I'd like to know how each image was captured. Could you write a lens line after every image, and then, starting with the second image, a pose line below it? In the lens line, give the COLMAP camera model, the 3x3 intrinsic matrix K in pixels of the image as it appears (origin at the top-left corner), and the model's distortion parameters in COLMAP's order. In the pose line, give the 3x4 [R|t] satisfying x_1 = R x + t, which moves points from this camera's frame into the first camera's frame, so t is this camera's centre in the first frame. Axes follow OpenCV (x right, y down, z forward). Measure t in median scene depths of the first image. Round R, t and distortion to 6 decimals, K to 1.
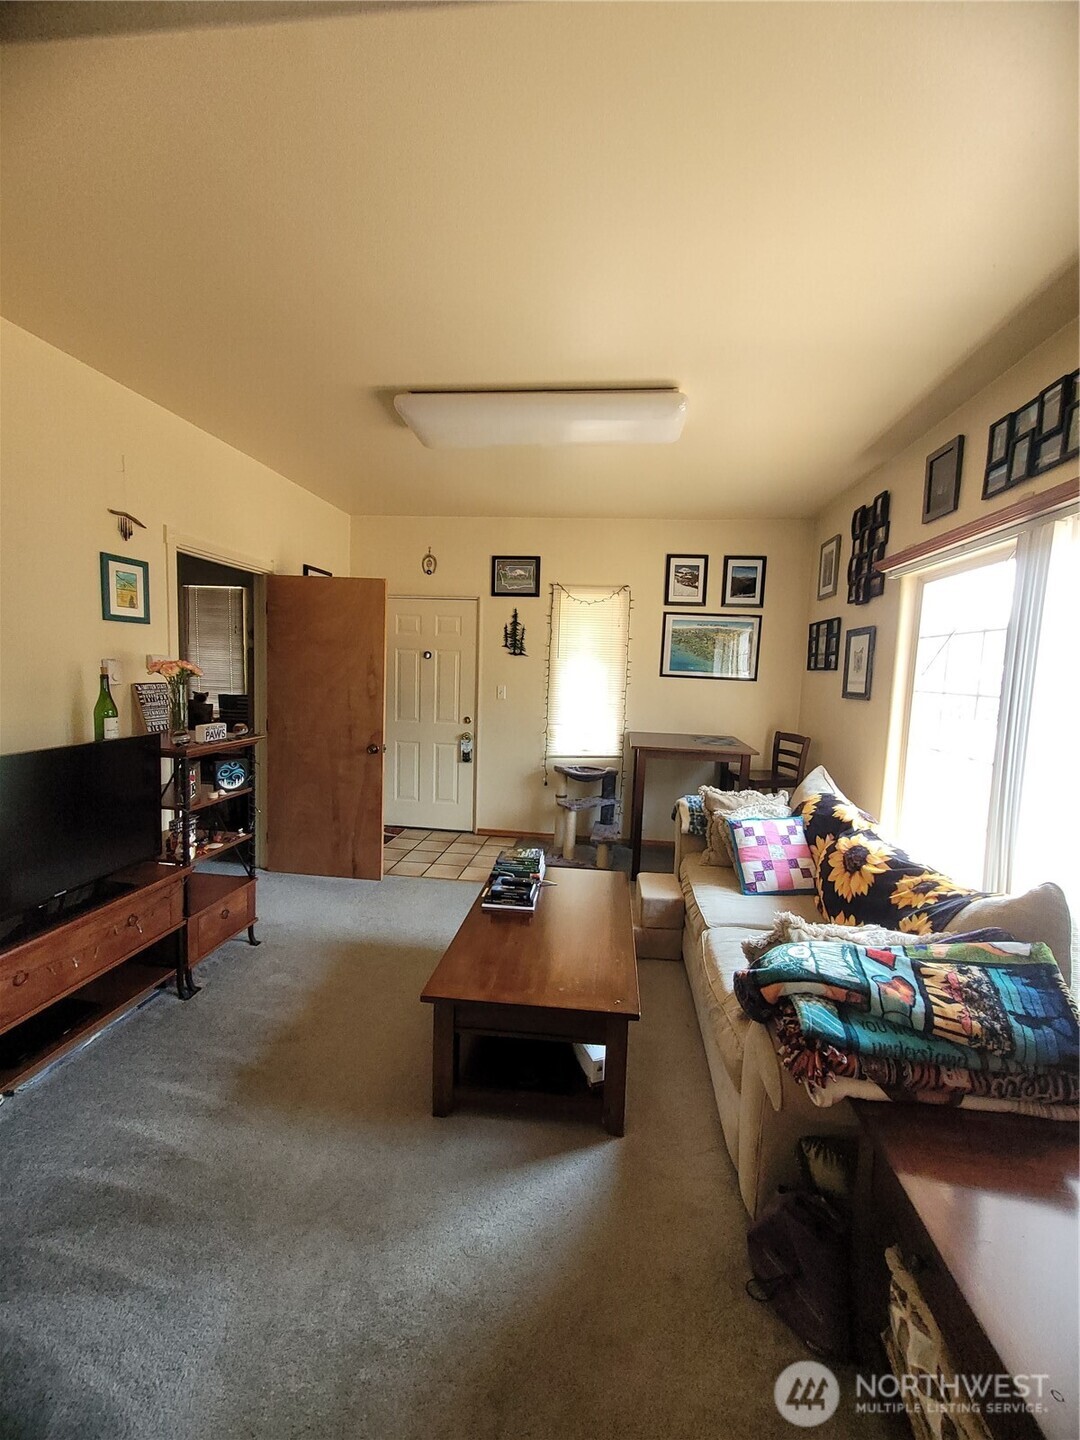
lens RADIAL K [[564.2, 0, 541.7], [0, 564.2, 719.4], [0, 0, 1]] dist [0.004169, -0.001284]
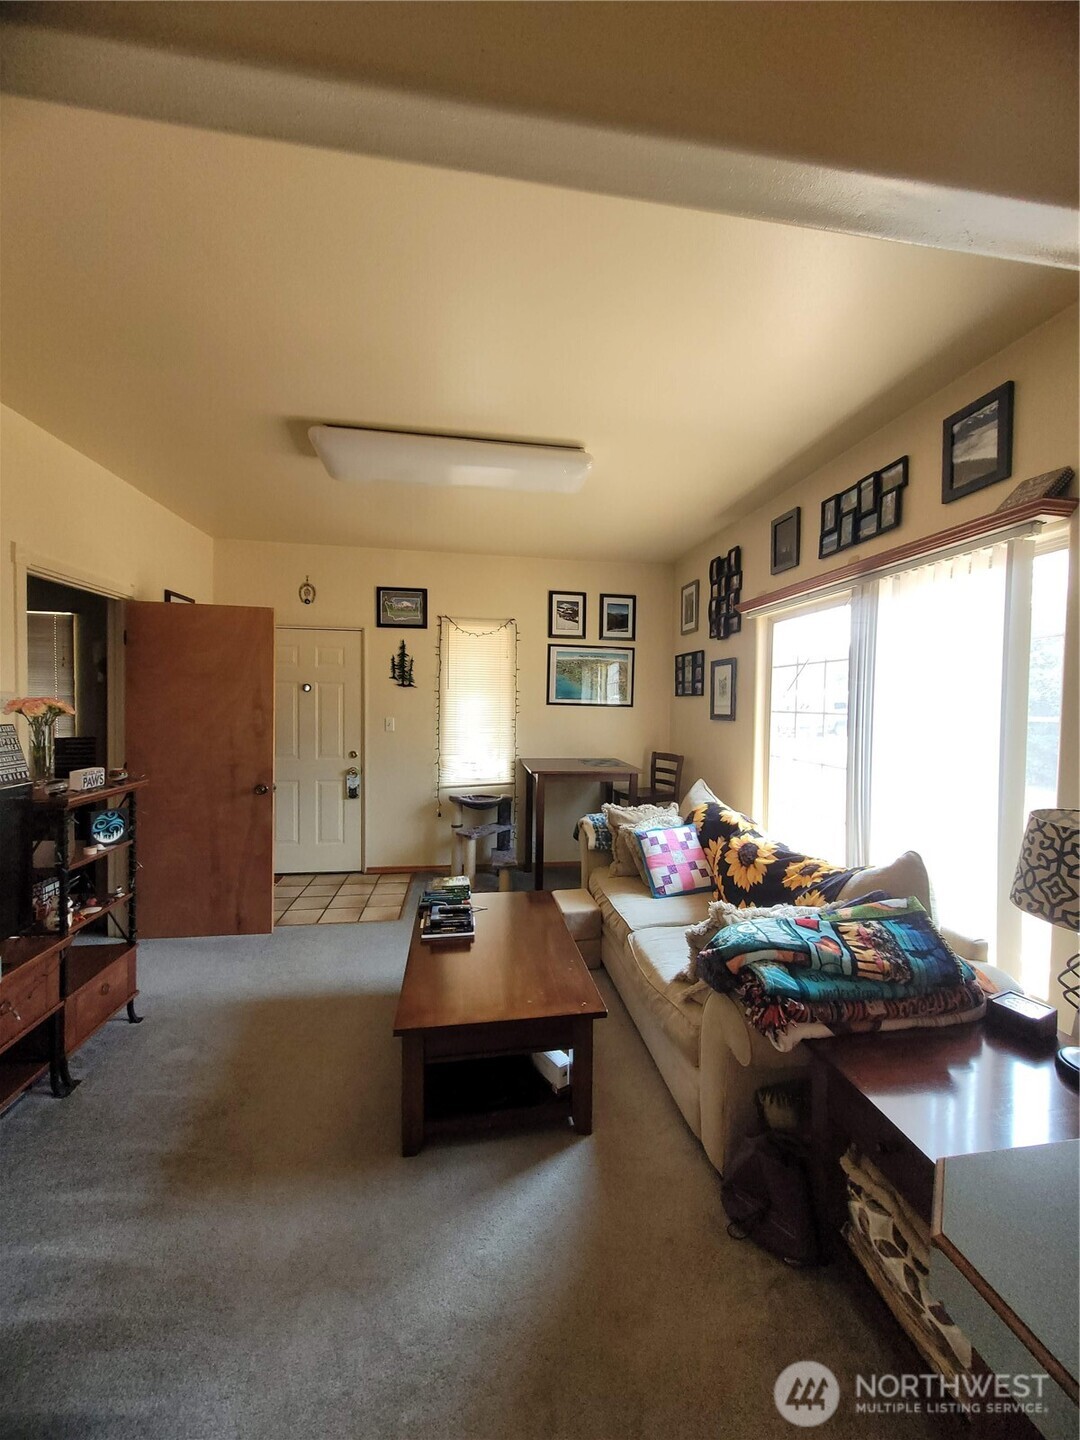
lens RADIAL K [[564.2, 0, 547.9], [0, 564.2, 719.2], [0, 0, 1]] dist [0.004169, -0.001284]
pose [[0.964221, -0.029280, 0.263479, -0.129138], [0.043545, 0.997875, -0.048463, 0.004474], [-0.261500, 0.058202, 0.963447, -0.033573]]
